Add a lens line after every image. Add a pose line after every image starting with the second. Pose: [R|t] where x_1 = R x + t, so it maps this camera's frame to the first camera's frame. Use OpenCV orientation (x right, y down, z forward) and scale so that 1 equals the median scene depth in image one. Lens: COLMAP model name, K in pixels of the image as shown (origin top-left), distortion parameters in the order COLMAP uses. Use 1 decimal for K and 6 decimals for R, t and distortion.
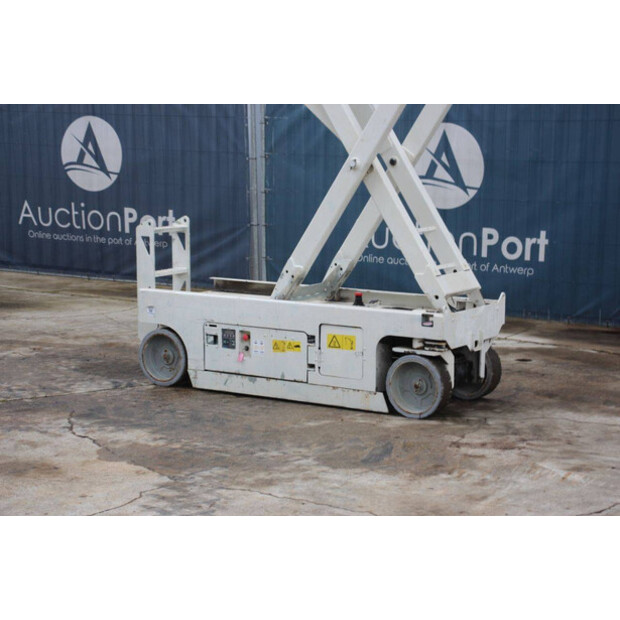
lens RADIAL K [[1392.6, 0, 314.8], [0, 1392.6, 307.2], [0, 0, 1]] dist [0.354722, 0.000000]
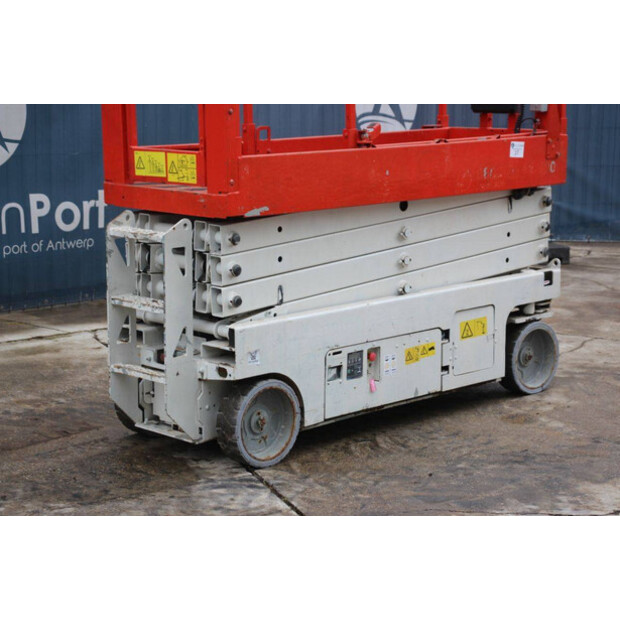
lens RADIAL K [[1482.0, 0, 311.4], [0, 1482.0, 304.2], [0, 0, 1]] dist [0.401593, 0.000000]
pose [[0.211530, -0.171493, 0.962208, -0.798822], [0.131249, 0.980553, 0.145908, -0.122445], [-0.968519, 0.095425, 0.229925, 0.855223]]
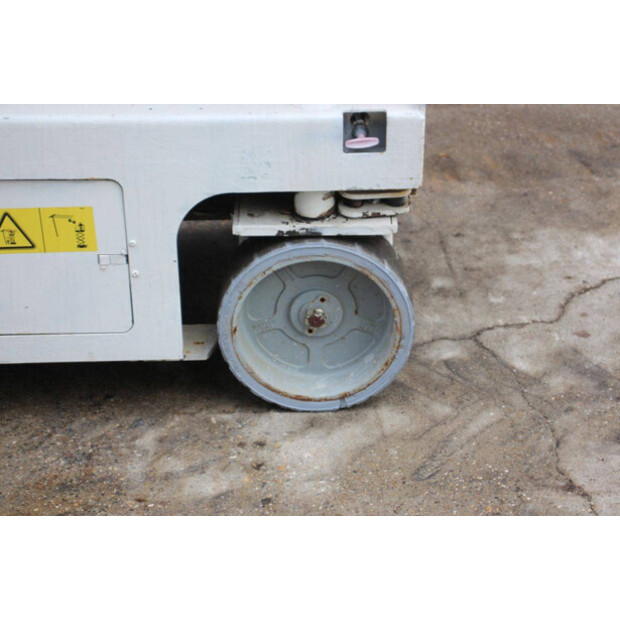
lens RADIAL K [[1482.0, 0, 311.5], [0, 1482.0, 309.0], [0, 0, 1]] dist [0.401593, 0.000000]
pose [[0.814714, -0.300405, 0.495982, -0.093706], [0.083332, 0.907120, 0.412539, -0.083875], [-0.573844, -0.294770, 0.764077, 0.687750]]
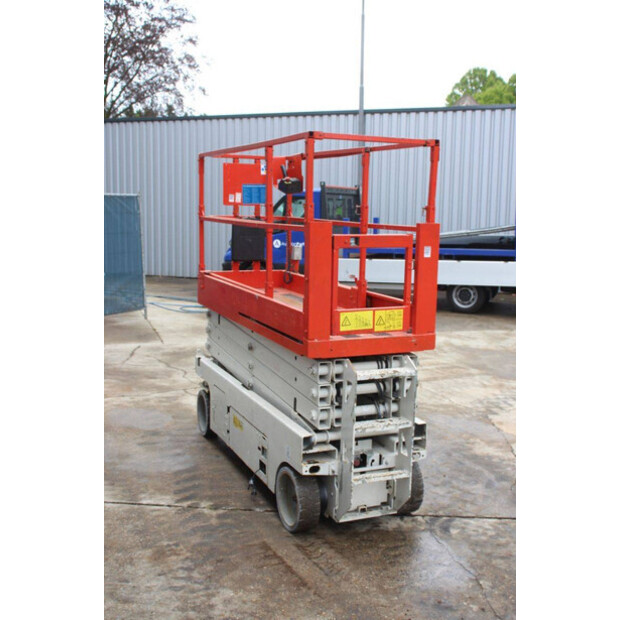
lens RADIAL K [[734.0, 0, 312.9], [0, 734.0, 321.9], [0, 0, 1]] dist [0.013337, 0.000000]
pose [[-0.840058, -0.113662, 0.530456, -0.326742], [0.042454, 0.961033, 0.273154, -0.222083], [-0.540833, 0.251985, -0.802498, 1.484446]]
